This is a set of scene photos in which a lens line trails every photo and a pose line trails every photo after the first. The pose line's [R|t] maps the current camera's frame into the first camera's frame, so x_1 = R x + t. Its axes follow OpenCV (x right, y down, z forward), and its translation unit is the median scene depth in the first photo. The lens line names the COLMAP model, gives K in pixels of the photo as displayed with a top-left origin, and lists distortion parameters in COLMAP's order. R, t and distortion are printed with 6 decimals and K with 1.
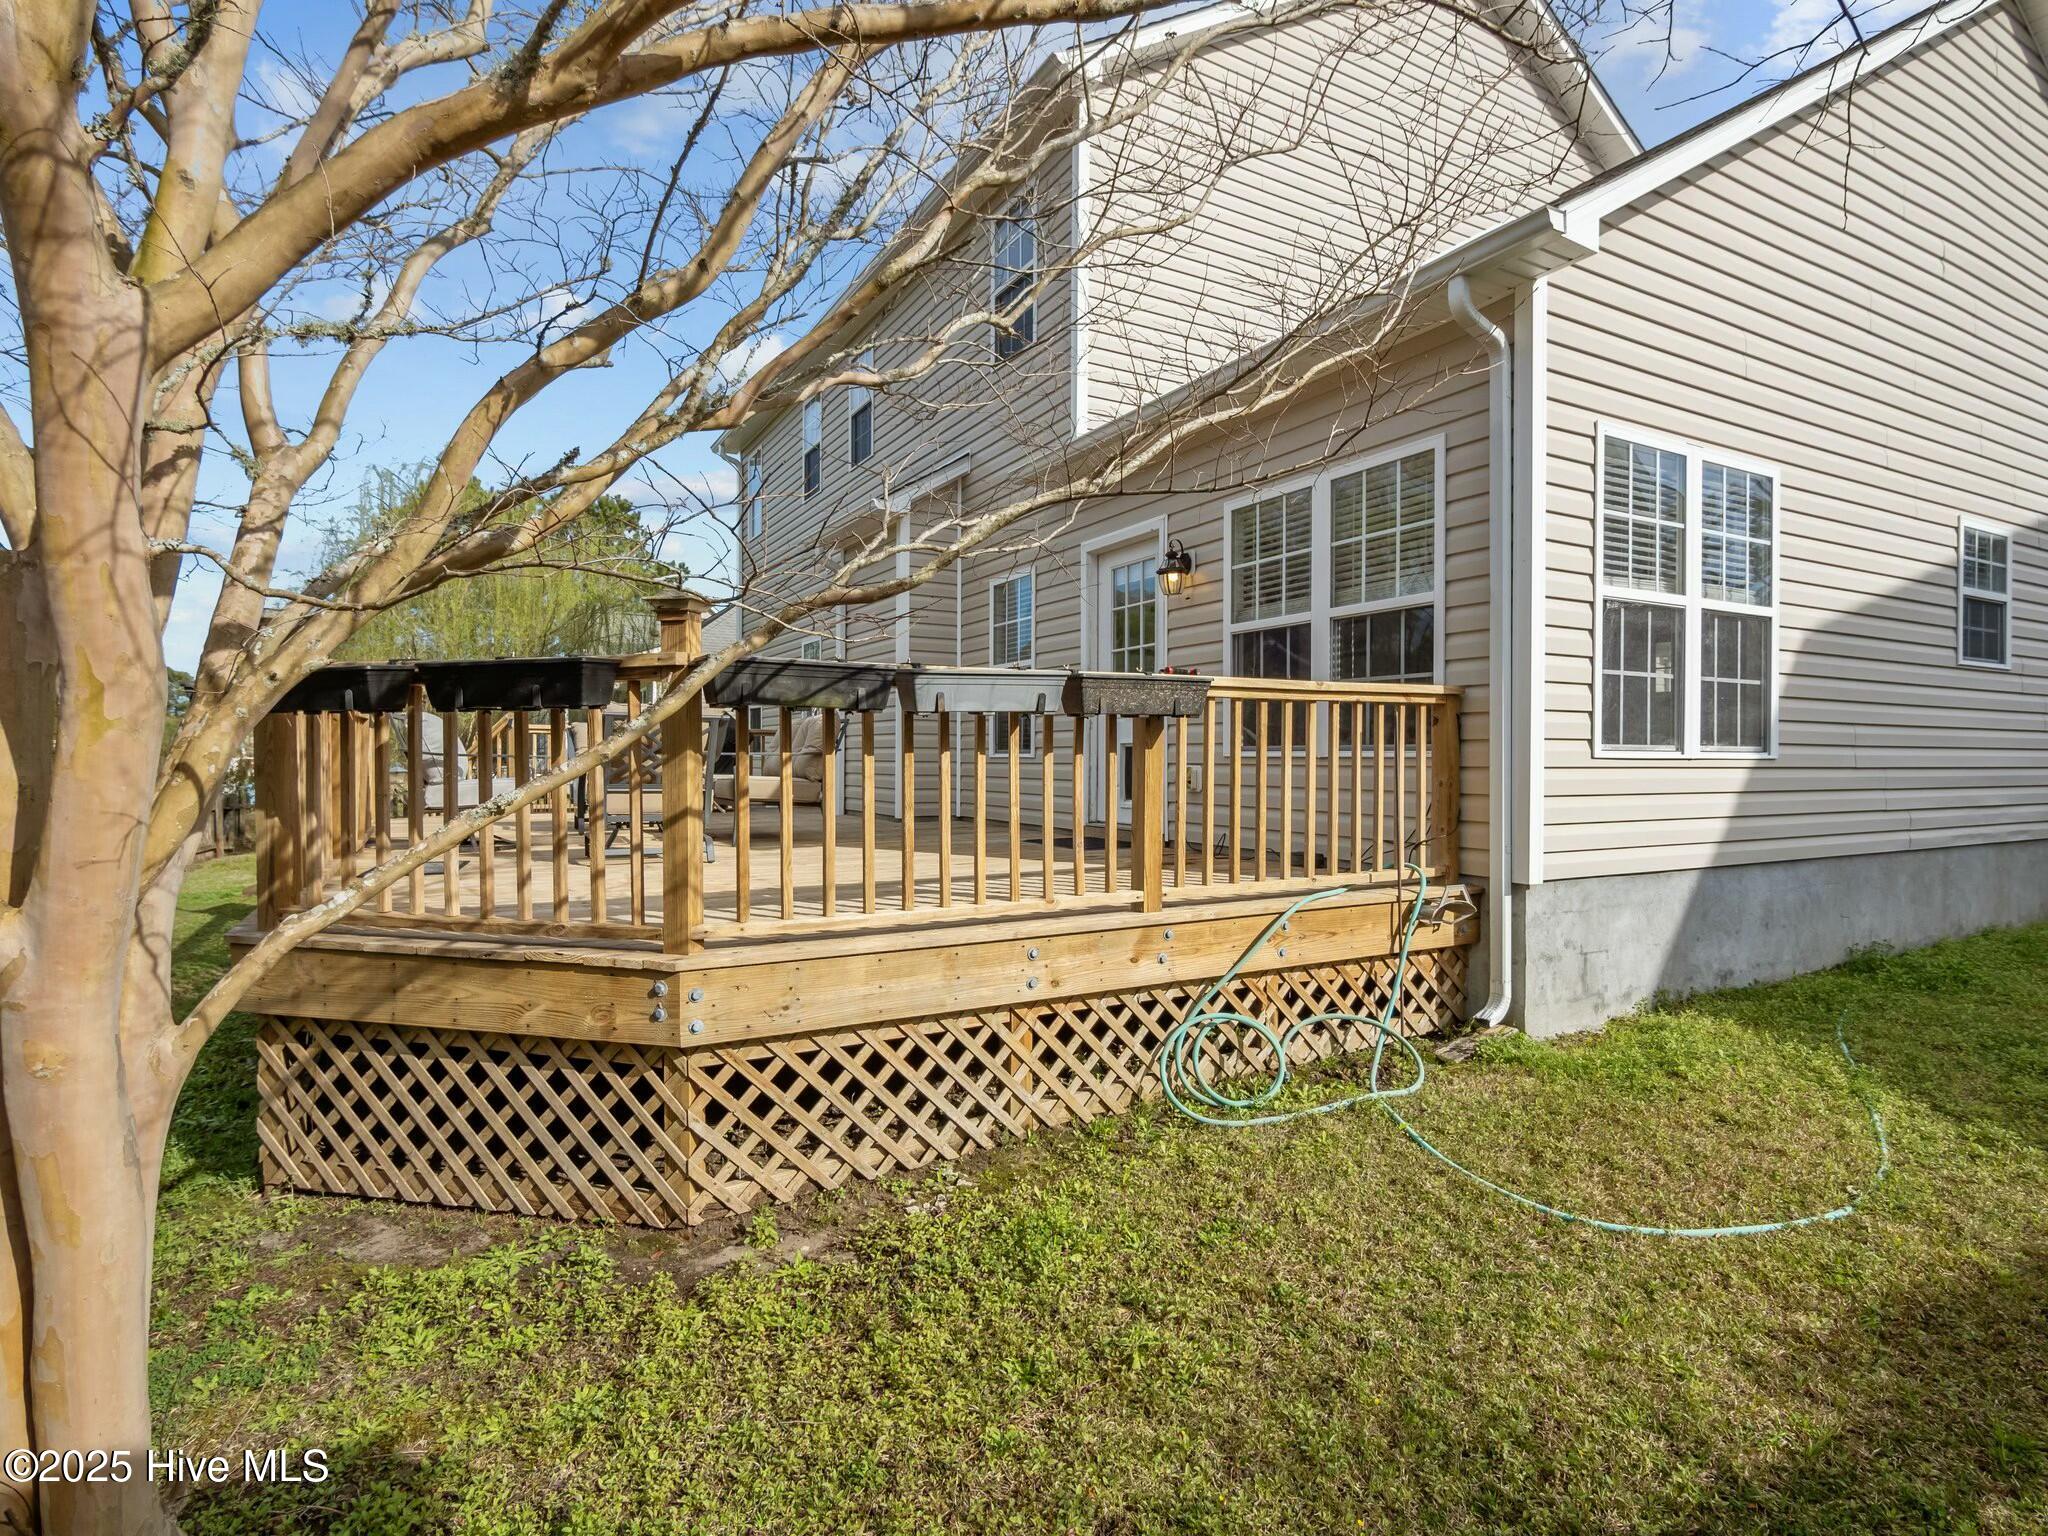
lens RADIAL K [[1089.5, 0, 1024.0], [0, 1089.5, 768.0], [0, 0, 1]] dist [-0.000083, -0.000344]
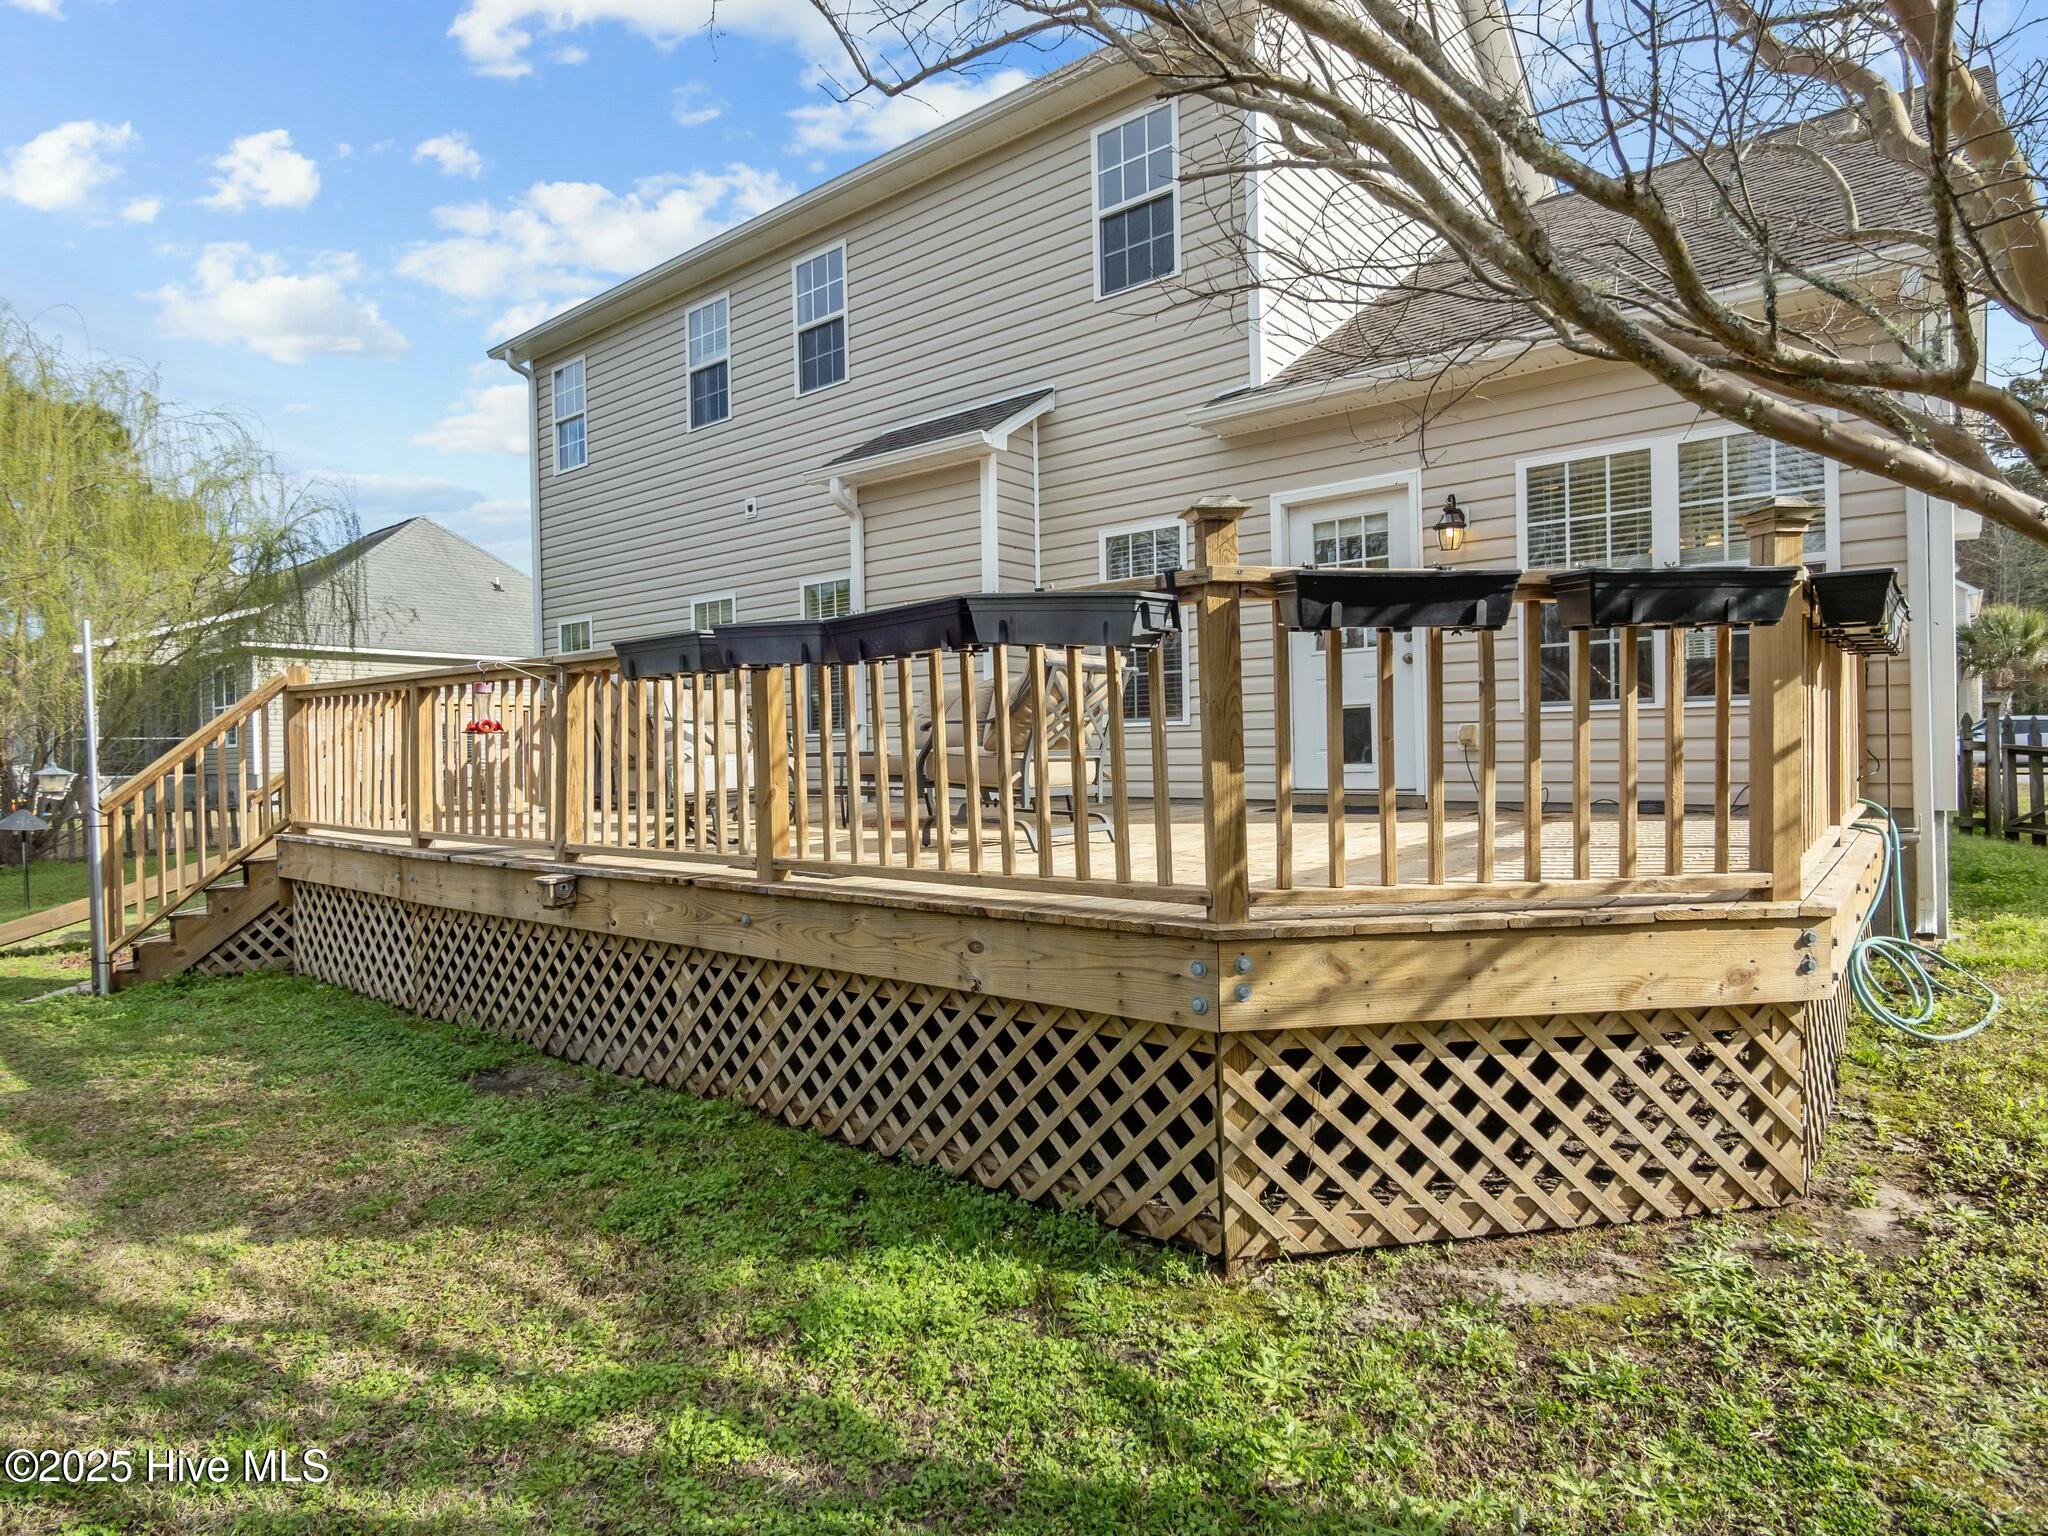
lens RADIAL K [[1072.9, 0, 1040.4], [0, 1072.9, 765.8], [0, 0, 1]] dist [0.001716, -0.000413]
pose [[0.920638, -0.027126, 0.389475, -0.715075], [0.019179, 0.999521, 0.024278, 0.017475], [-0.389947, -0.014882, 0.920717, 0.252405]]
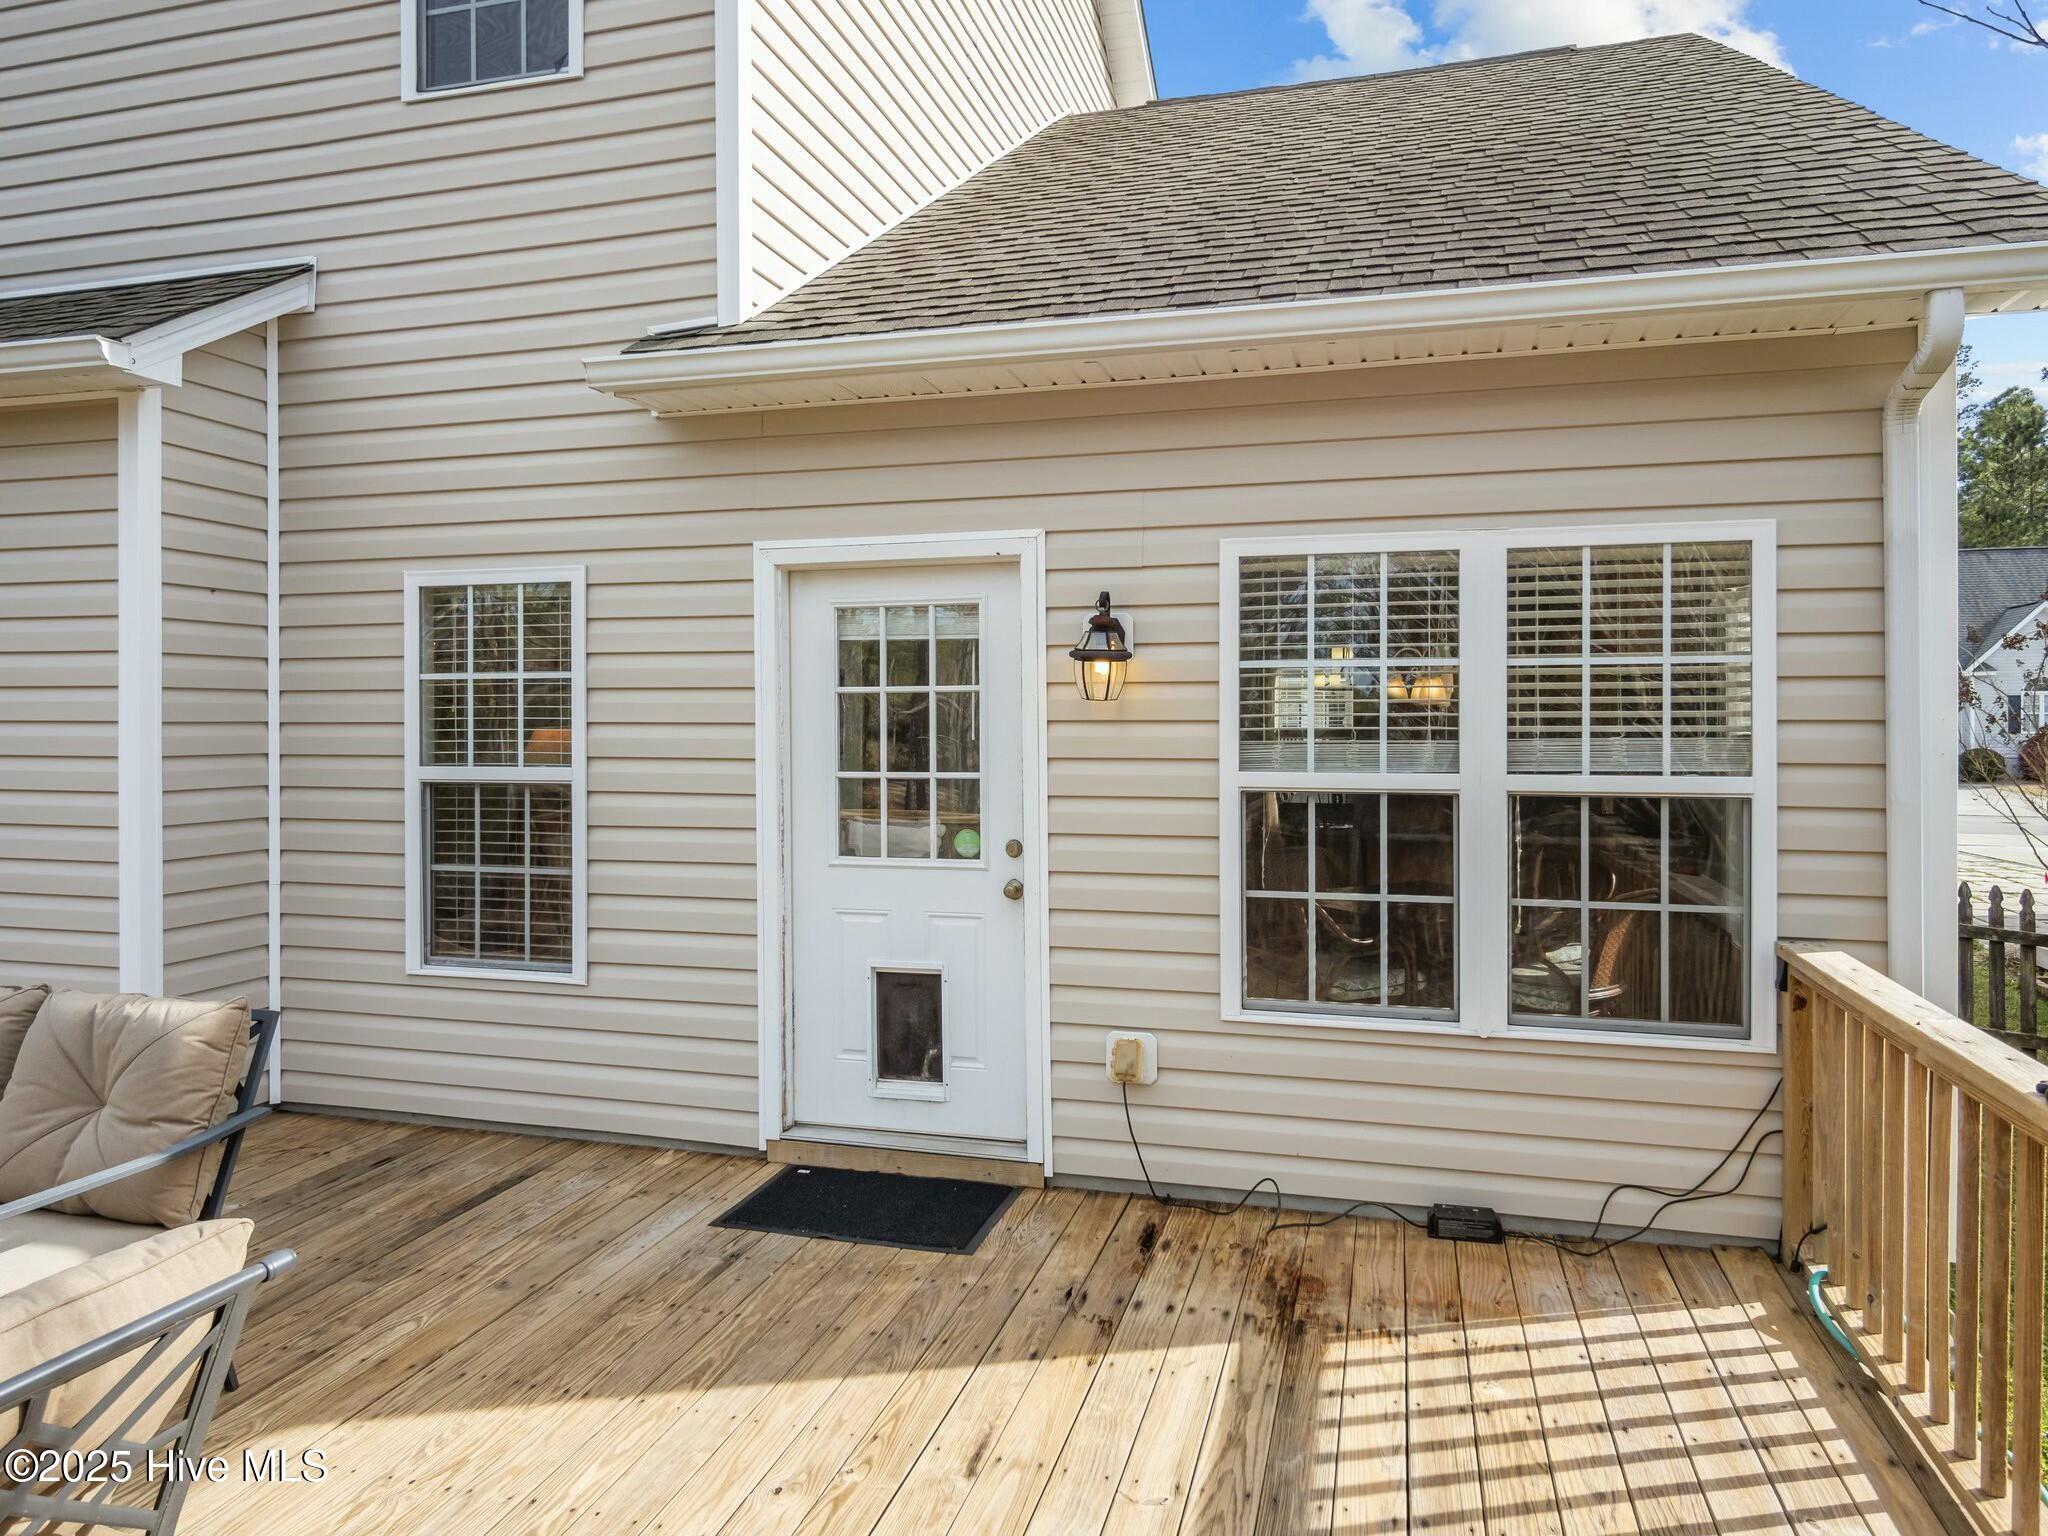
lens RADIAL K [[1312.9, 0, 1027.9], [0, 1312.9, 710.9], [0, 0, 1]] dist [0.000471, 0.001055]
pose [[0.701037, -0.004165, 0.713113, -0.384412], [0.003020, 0.999991, 0.002872, -0.179648], [-0.713119, 0.000140, 0.701043, 0.683919]]
